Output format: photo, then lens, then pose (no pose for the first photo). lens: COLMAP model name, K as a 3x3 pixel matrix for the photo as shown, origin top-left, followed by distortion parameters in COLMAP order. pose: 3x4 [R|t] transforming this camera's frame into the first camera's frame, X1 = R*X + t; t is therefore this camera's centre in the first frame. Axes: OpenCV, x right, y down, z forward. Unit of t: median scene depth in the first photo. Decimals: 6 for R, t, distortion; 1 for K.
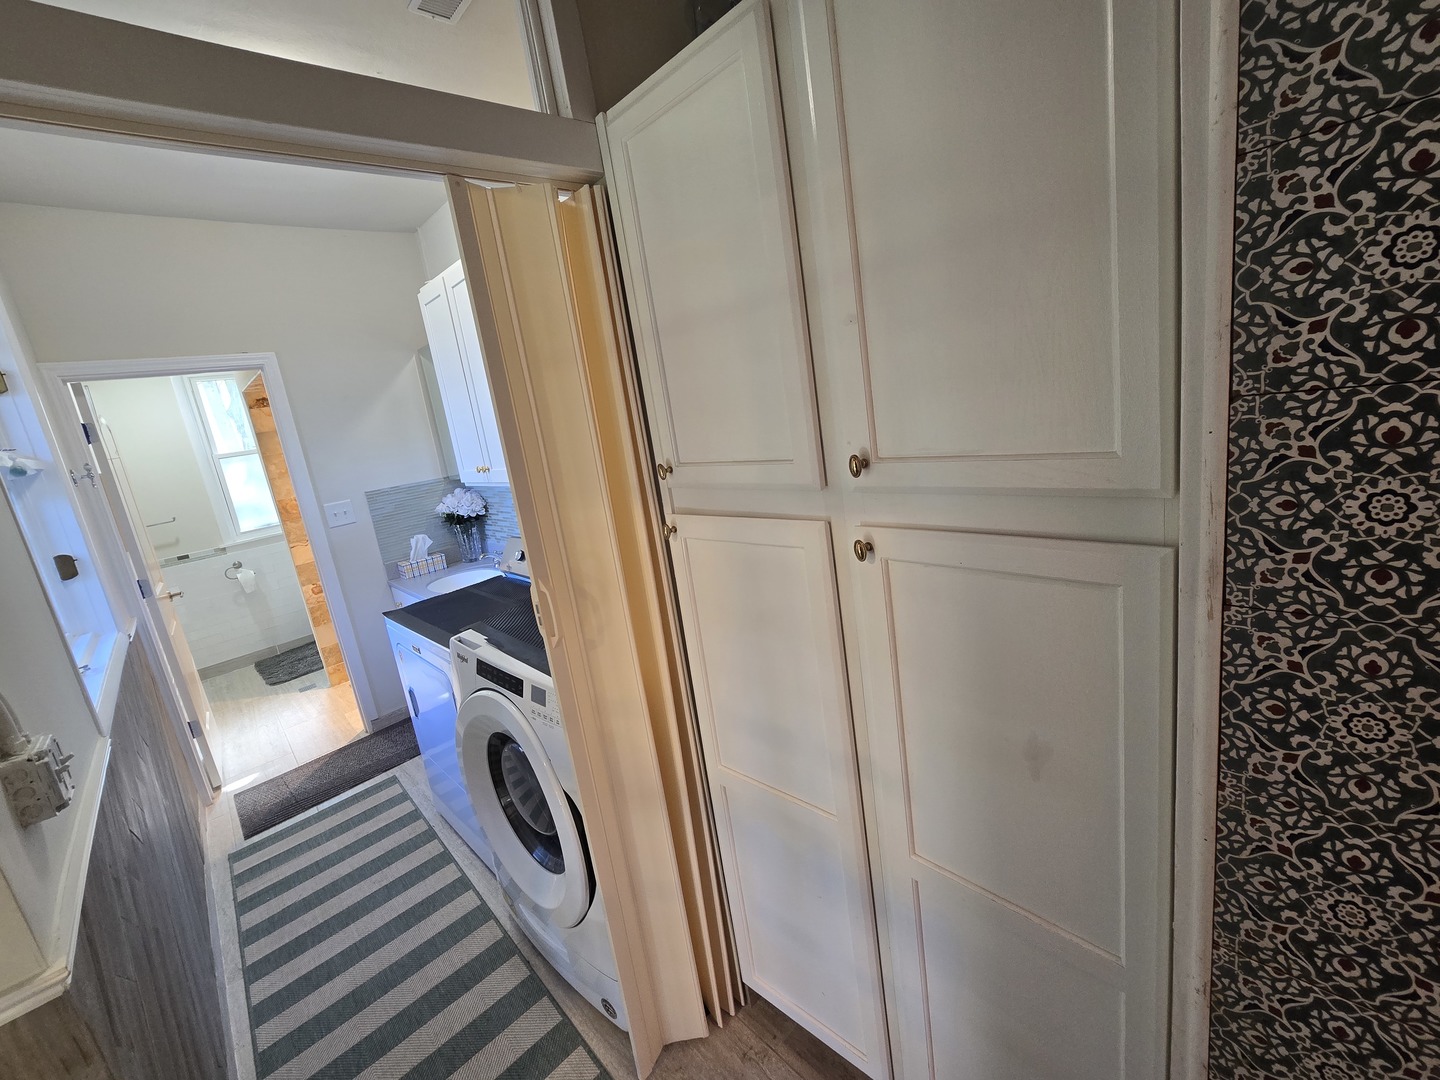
lens RADIAL K [[588.9, 0, 705.5], [0, 588.9, 521.7], [0, 0, 1]] dist [-0.006501, -0.000563]
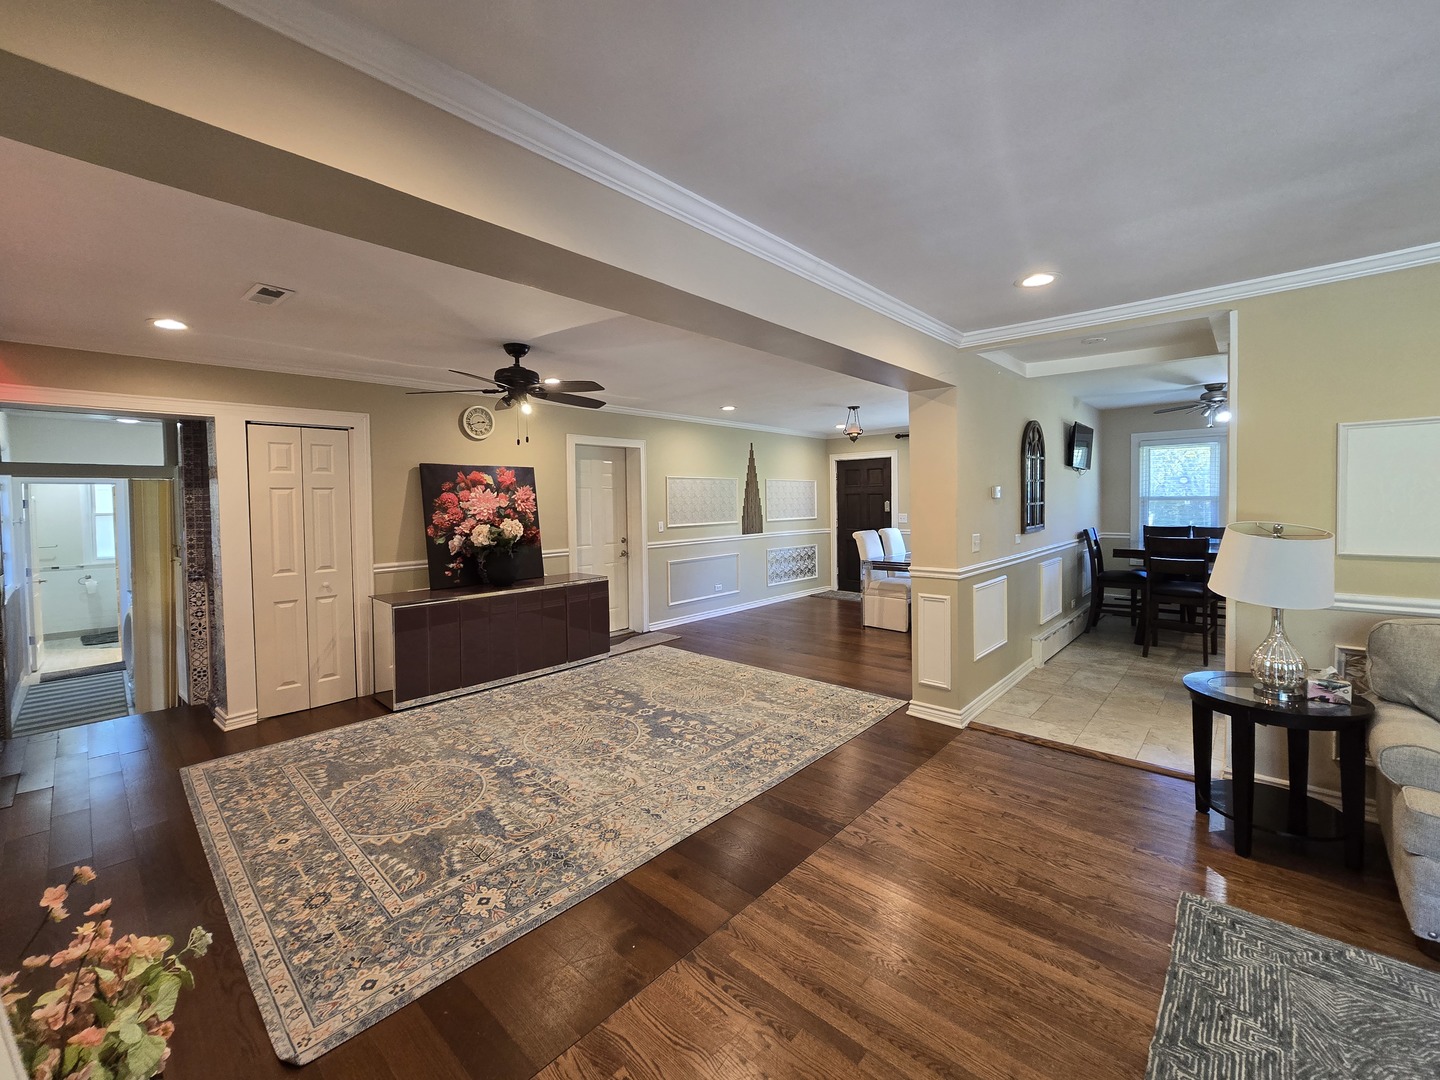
lens RADIAL K [[588.9, 0, 700.4], [0, 588.9, 518.1], [0, 0, 1]] dist [-0.006501, -0.000563]
pose [[0.989088, 0.130600, 0.068182, 1.158448], [-0.116255, 0.976155, -0.183319, 0.017420], [-0.090497, 0.173392, 0.980686, -1.202452]]
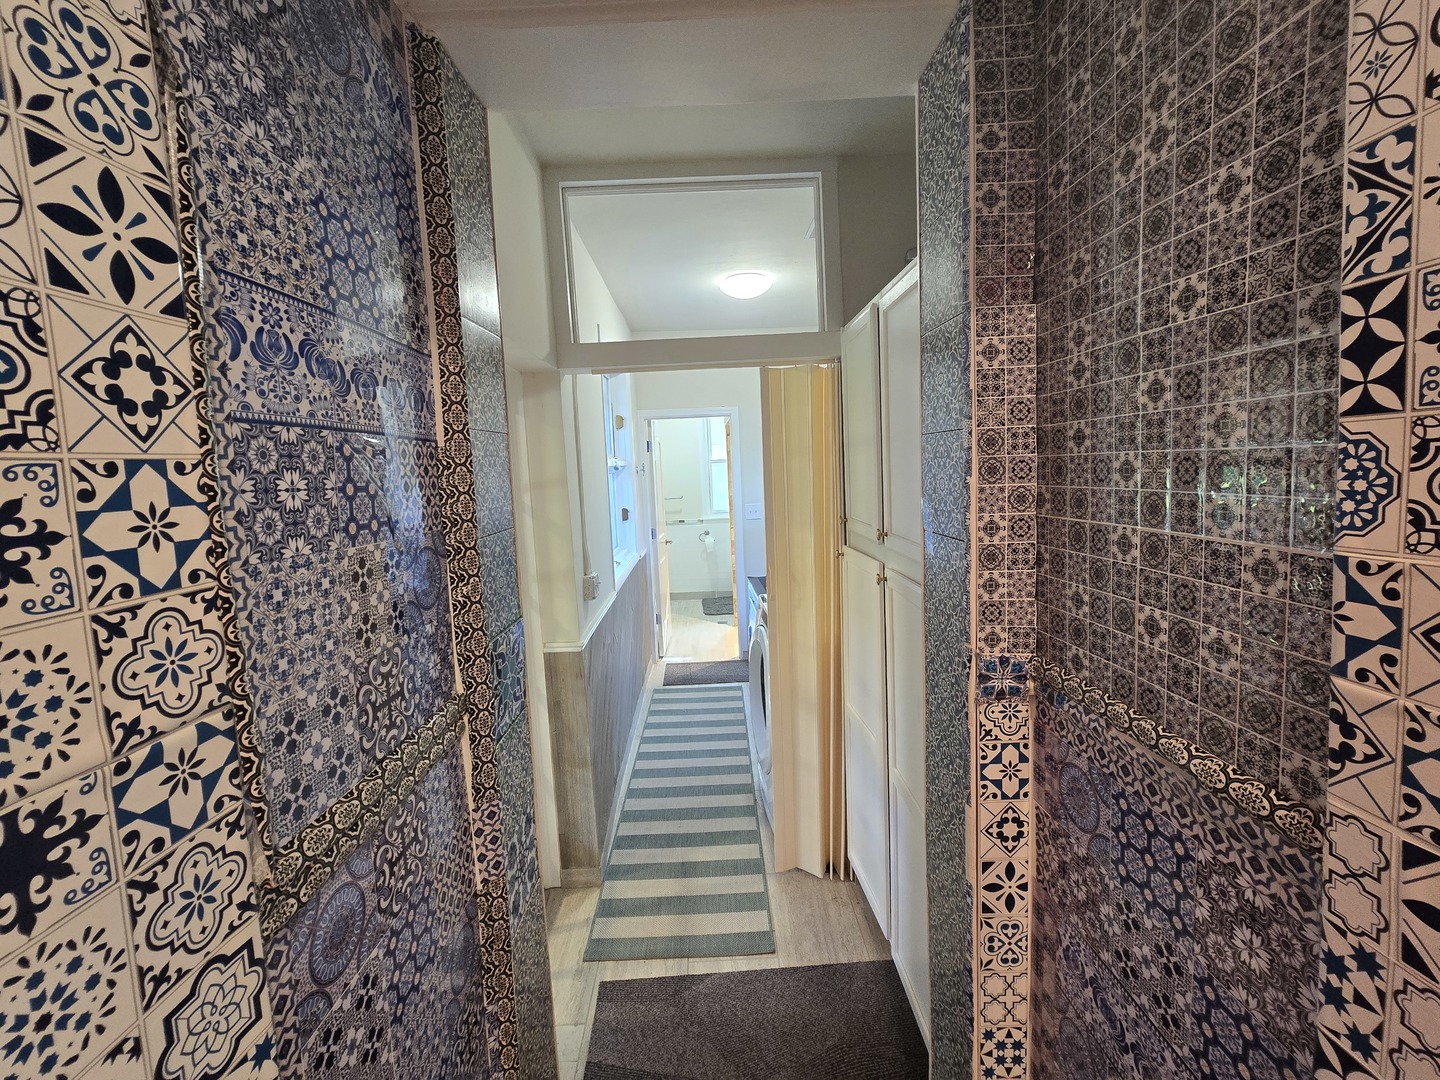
lens RADIAL K [[588.9, 0, 713.9], [0, 588.9, 536.1], [0, 0, 1]] dist [-0.006501, -0.000563]
pose [[0.738146, 0.197604, -0.645053, 0.278037], [-0.205565, 0.976554, 0.063923, -0.026193], [0.642560, 0.085416, 0.761460, -0.206677]]
